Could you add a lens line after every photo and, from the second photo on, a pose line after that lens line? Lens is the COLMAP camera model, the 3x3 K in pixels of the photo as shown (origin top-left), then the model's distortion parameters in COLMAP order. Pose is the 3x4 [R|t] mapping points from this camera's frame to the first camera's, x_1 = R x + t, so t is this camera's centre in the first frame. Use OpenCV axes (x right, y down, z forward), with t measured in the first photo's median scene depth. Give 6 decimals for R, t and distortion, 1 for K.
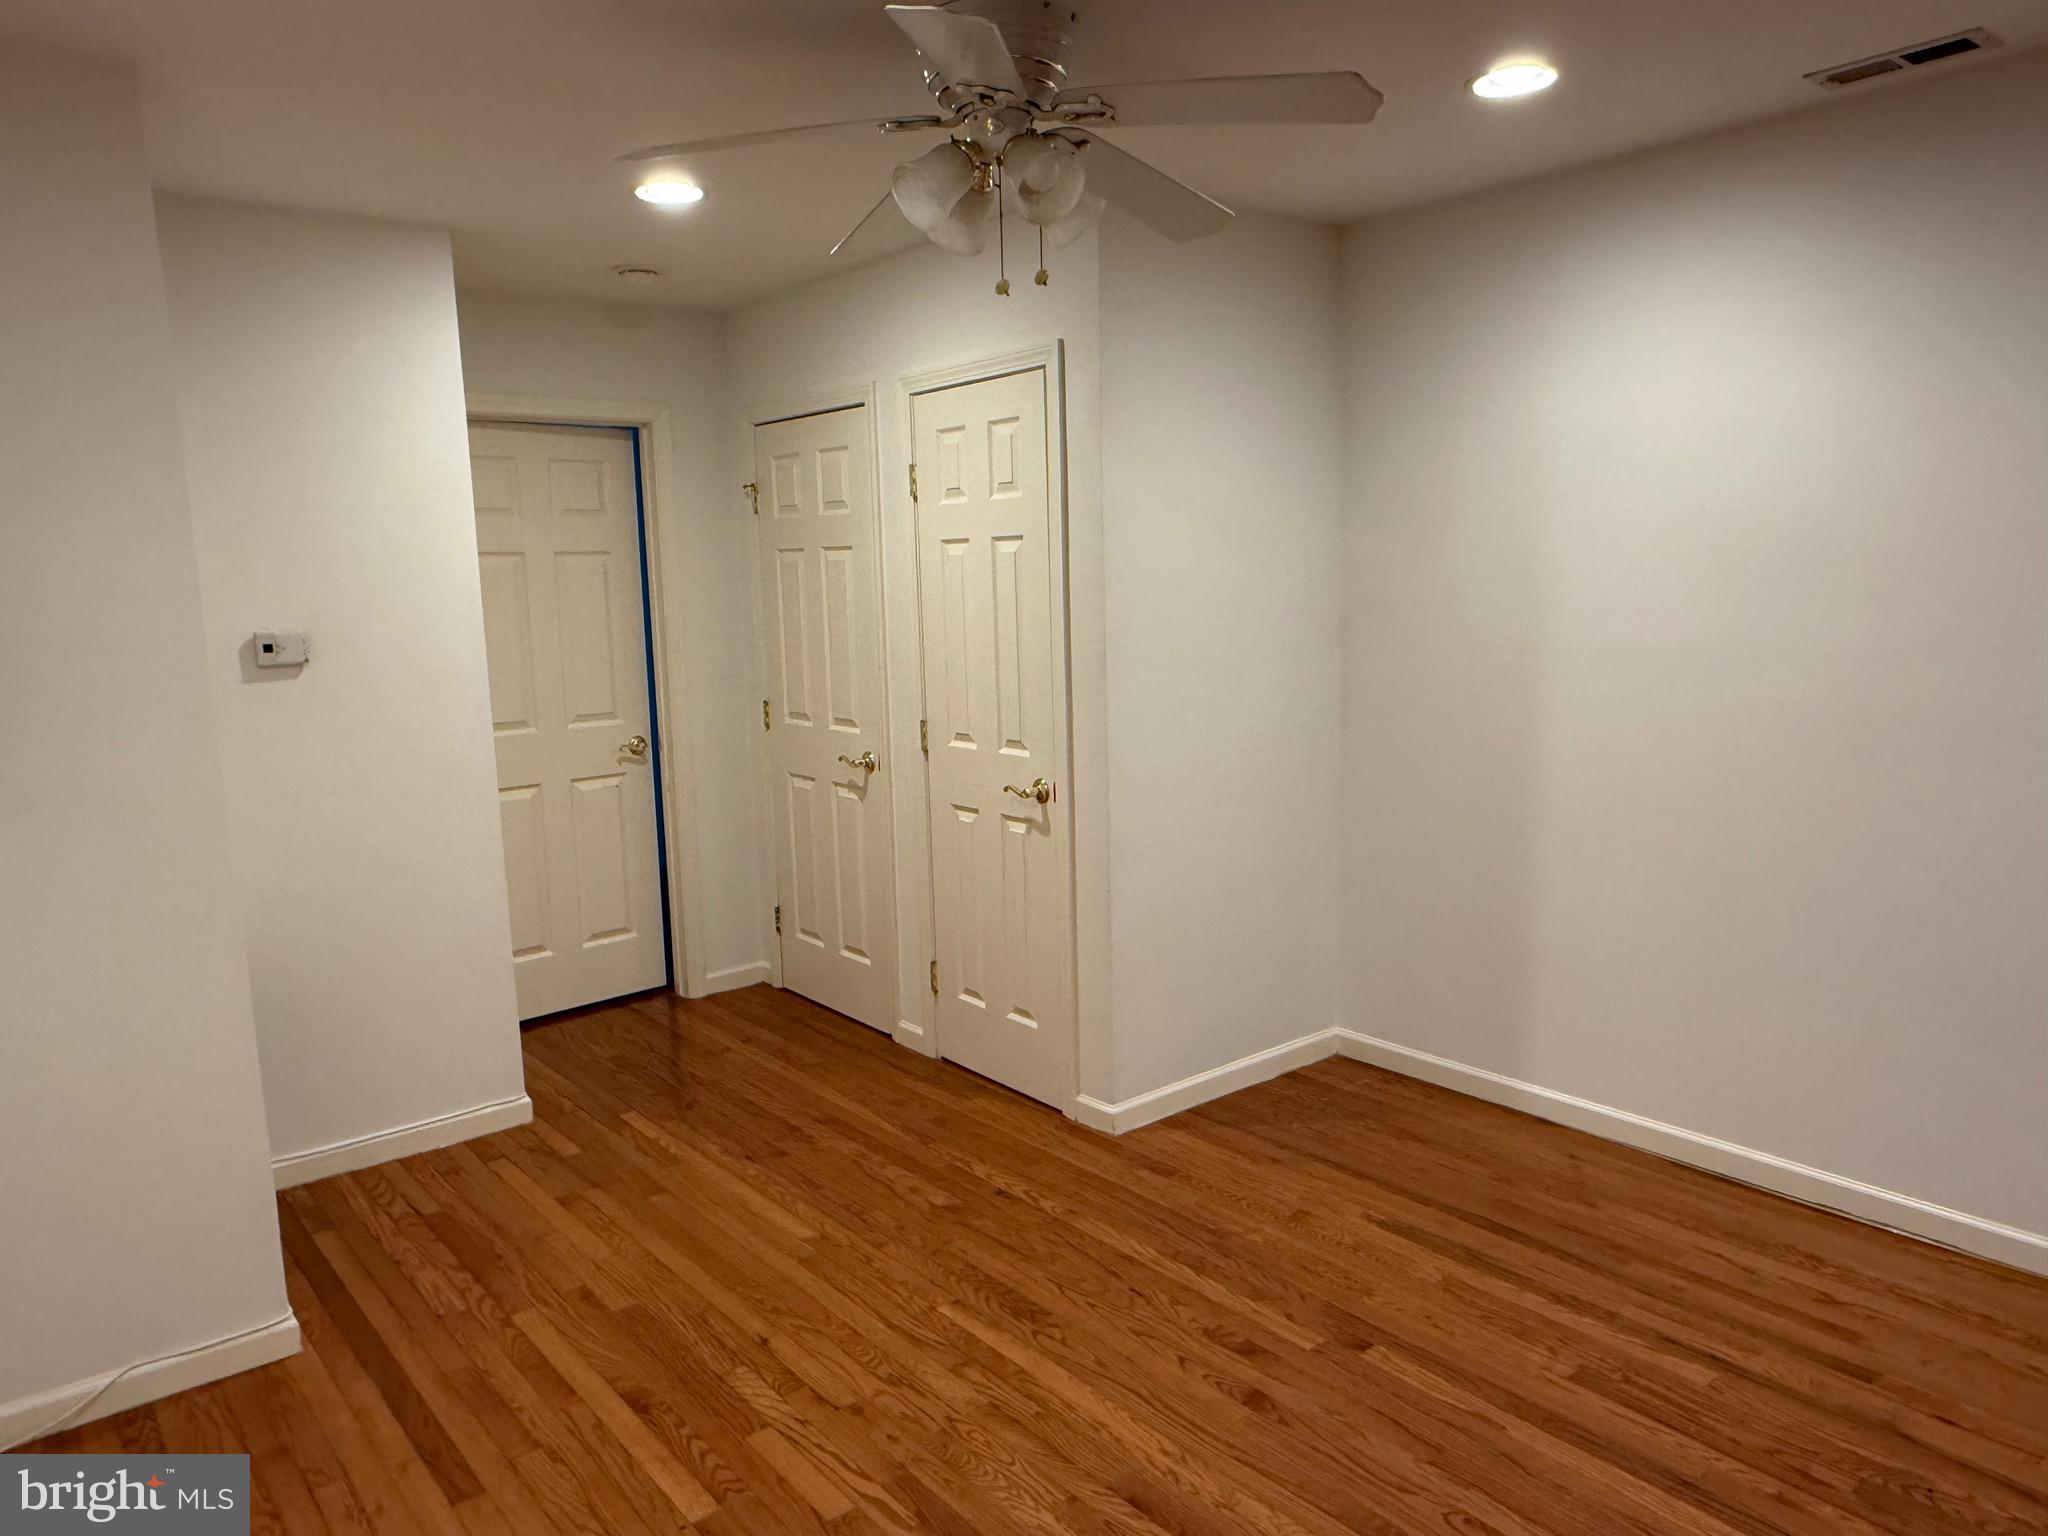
lens RADIAL K [[1370.9, 0, 1033.0], [0, 1370.9, 759.0], [0, 0, 1]] dist [-0.003589, 0.005312]
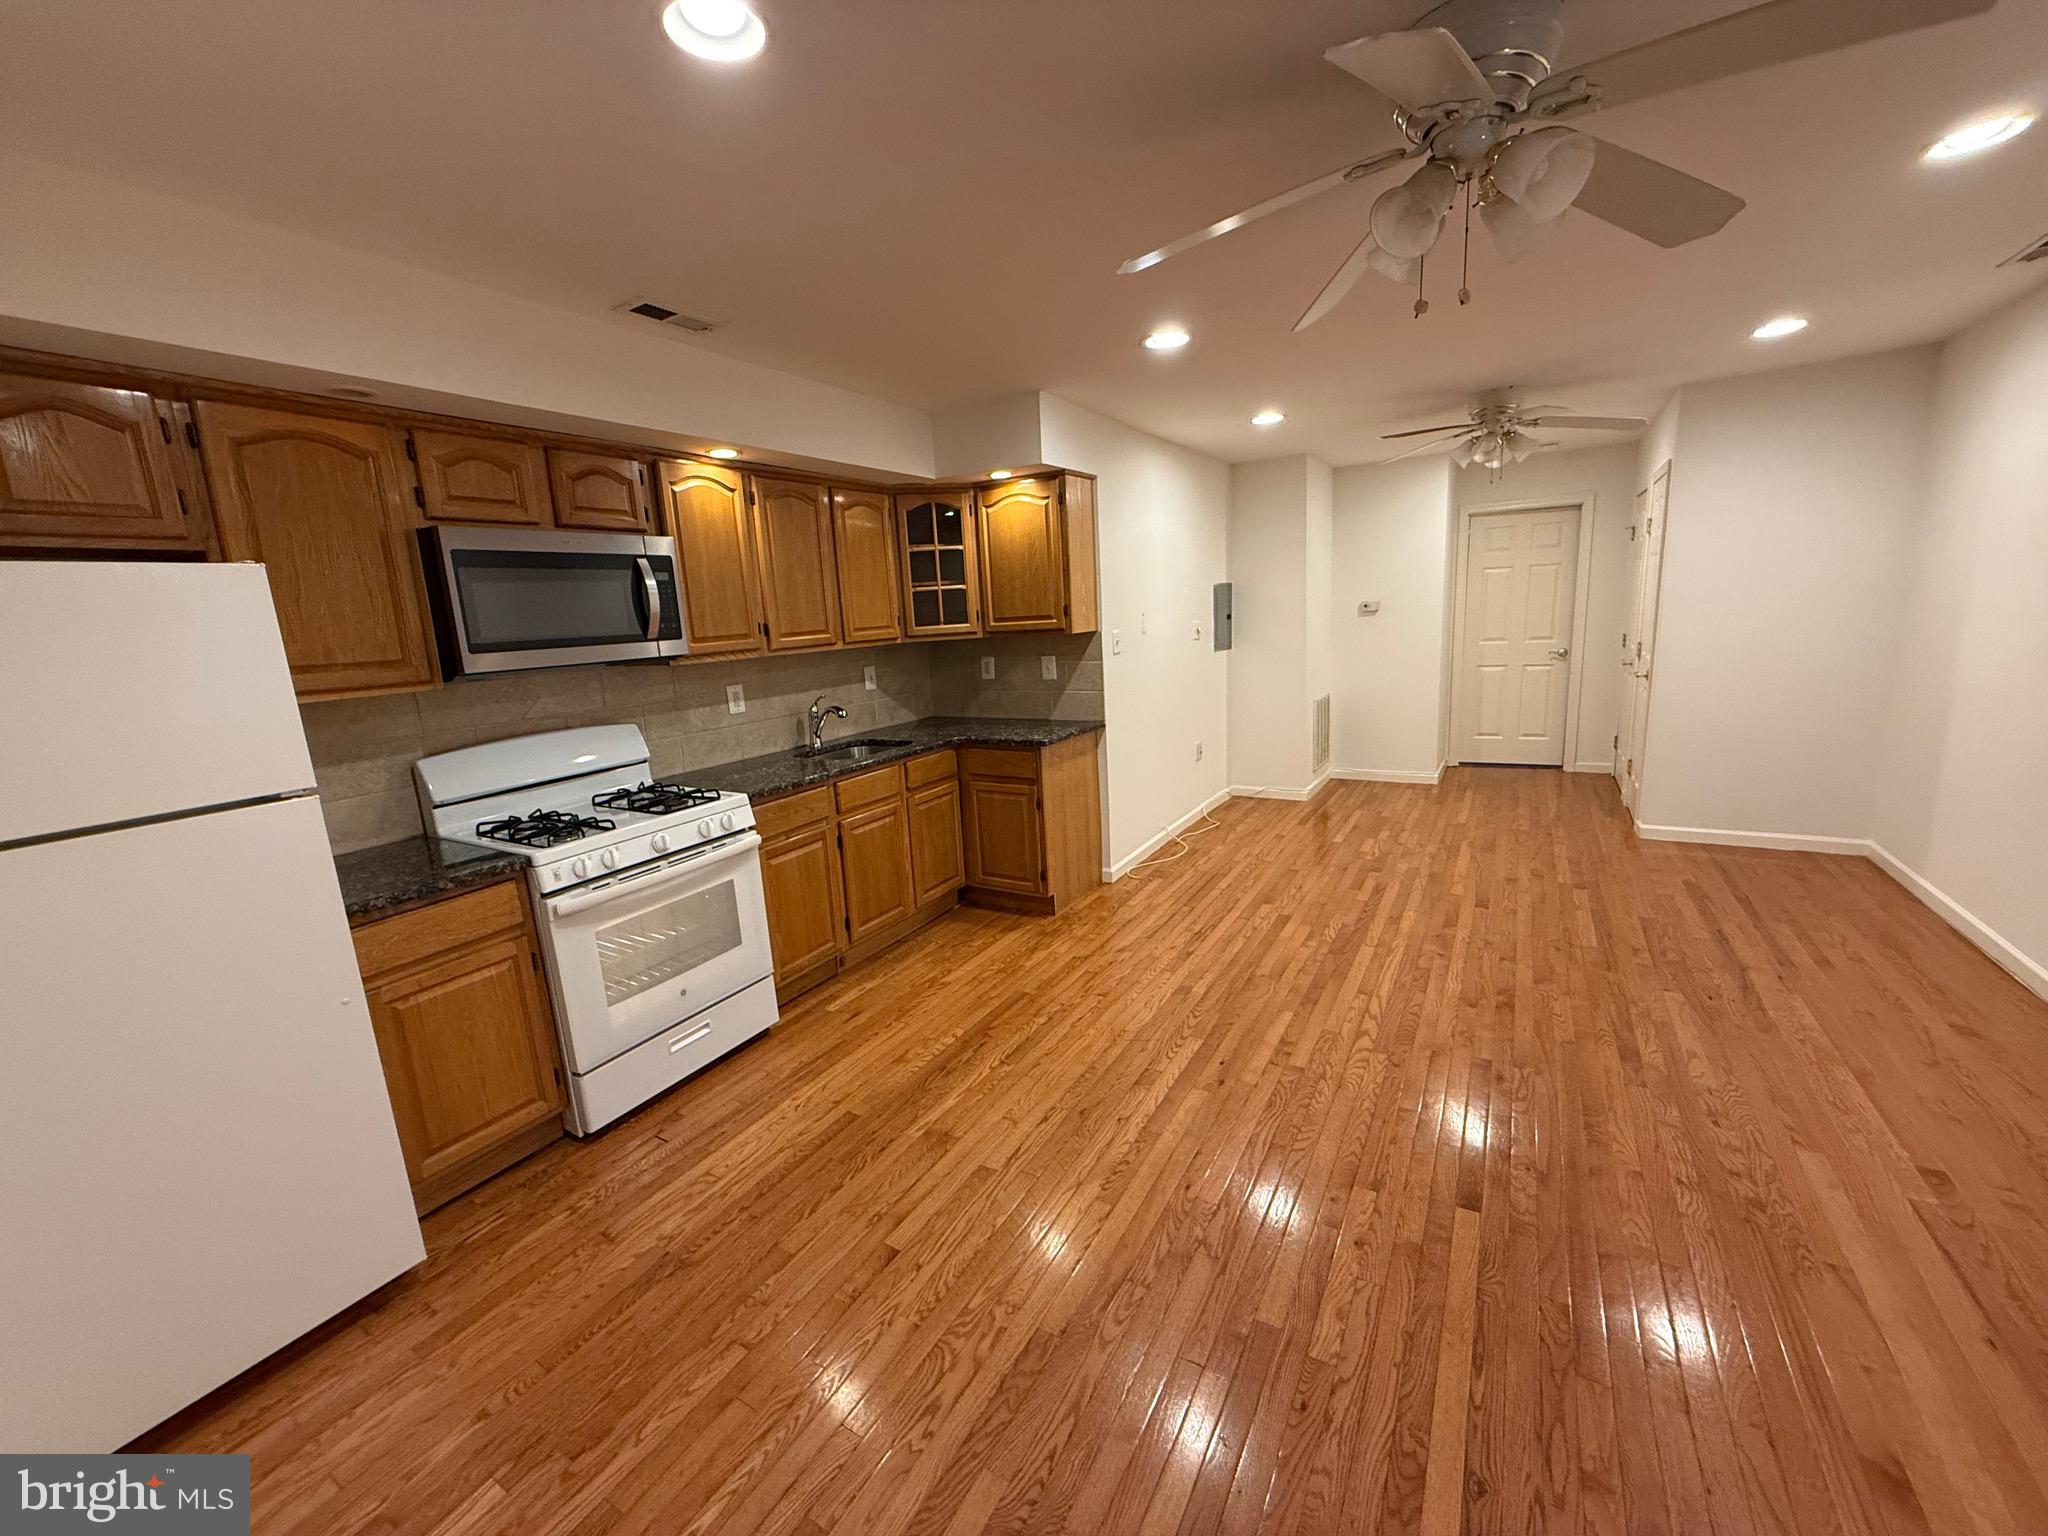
lens RADIAL K [[814.0, 0, 1020.1], [0, 814.0, 761.7], [0, 0, 1]] dist [-0.002821, 0.000945]
pose [[0.331783, 0.176227, -0.926749, 1.168880], [-0.084450, 0.984000, 0.156880, 0.053388], [0.939568, 0.026214, 0.341357, -0.445061]]
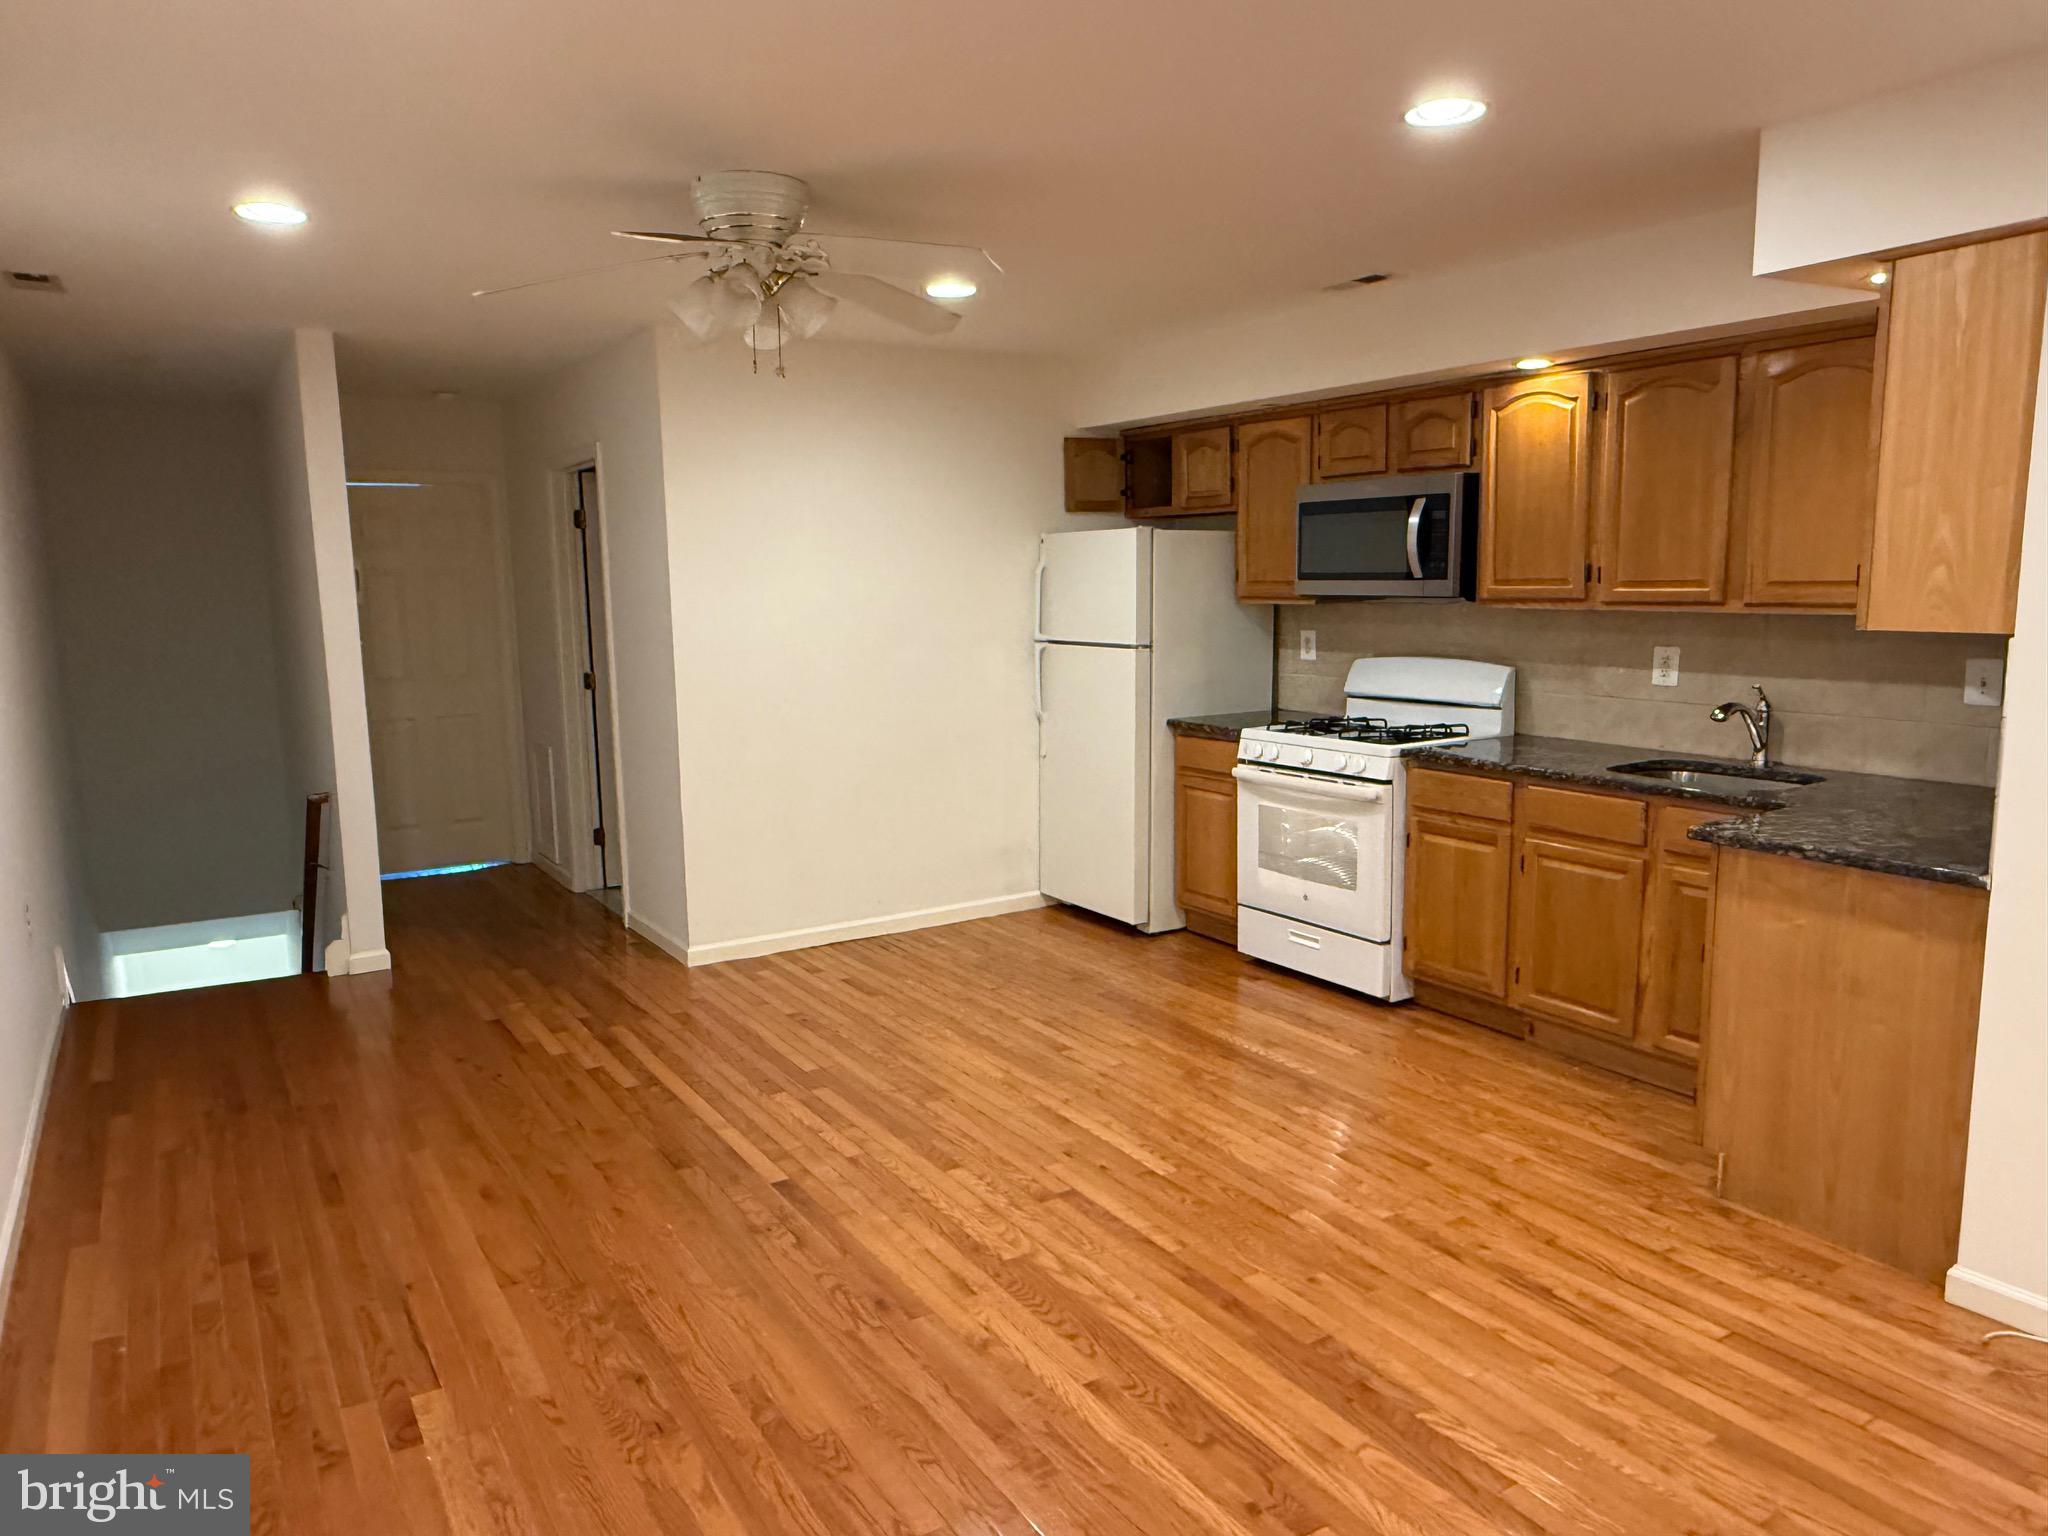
lens RADIAL K [[1370.9, 0, 1012.2], [0, 1370.9, 771.2], [0, 0, 1]] dist [-0.003589, 0.005312]
pose [[-0.990688, 0.019941, 0.134683, 0.346202], [0.057560, 0.957810, 0.281579, -0.174478], [-0.123386, 0.286709, -0.950039, 1.187908]]
